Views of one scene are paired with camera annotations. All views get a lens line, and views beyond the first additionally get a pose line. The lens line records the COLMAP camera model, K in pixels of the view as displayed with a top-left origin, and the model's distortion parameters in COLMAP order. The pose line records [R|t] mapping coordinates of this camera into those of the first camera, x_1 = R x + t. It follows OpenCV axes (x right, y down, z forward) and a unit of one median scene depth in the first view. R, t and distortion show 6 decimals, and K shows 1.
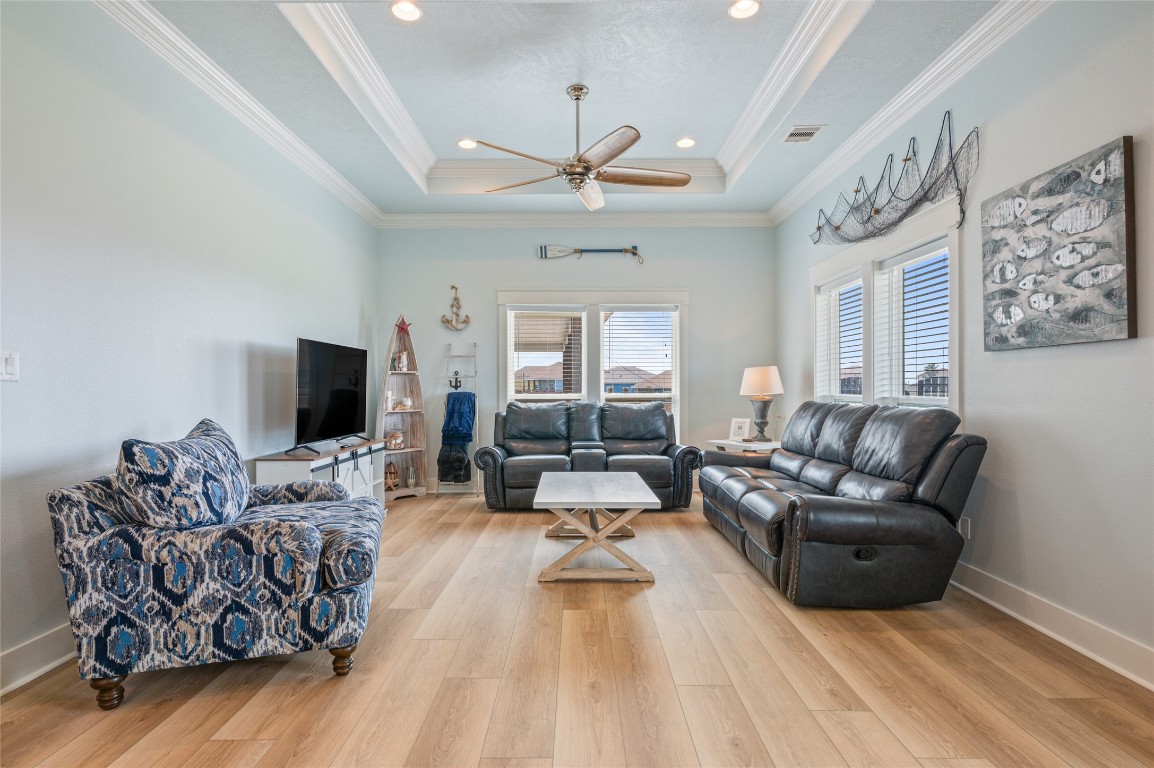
lens RADIAL K [[571.7, 0, 577.0], [0, 571.7, 384.0], [0, 0, 1]] dist [-0.003913, -0.000240]
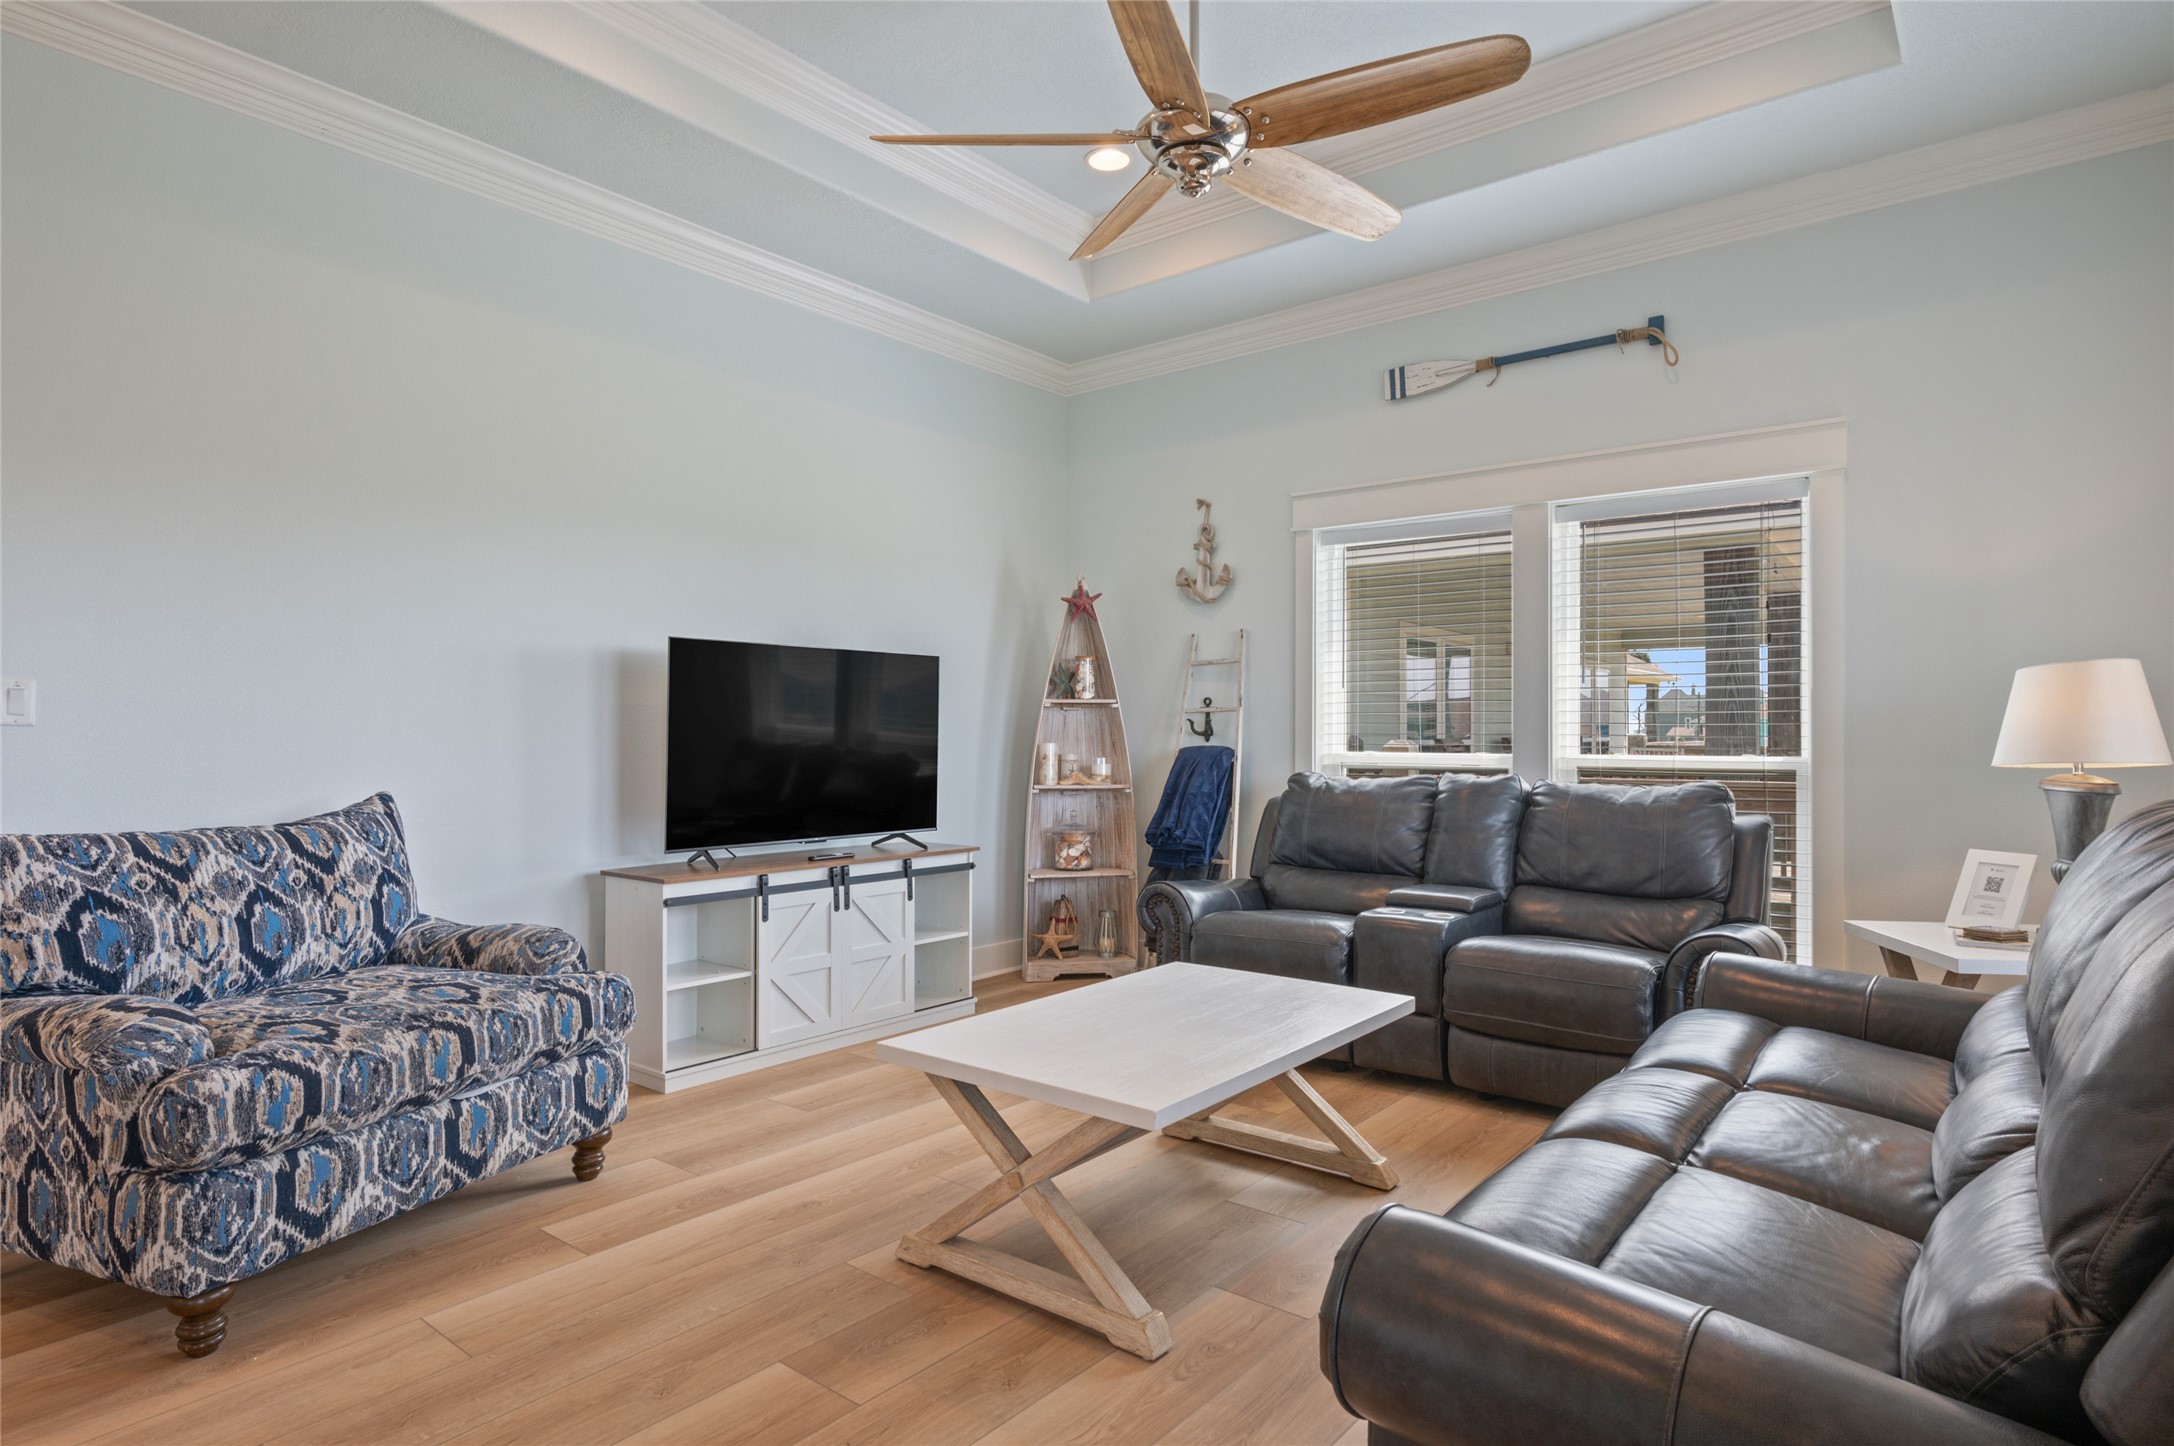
lens RADIAL K [[1180.9, 0, 1087.0], [0, 1180.9, 723.0], [0, 0, 1]] dist [-0.000958, -0.001096]
pose [[0.783121, -0.002357, -0.621865, 0.286350], [0.000706, 0.999996, -0.002901, -0.000927], [0.621869, 0.001833, 0.783119, 0.263457]]
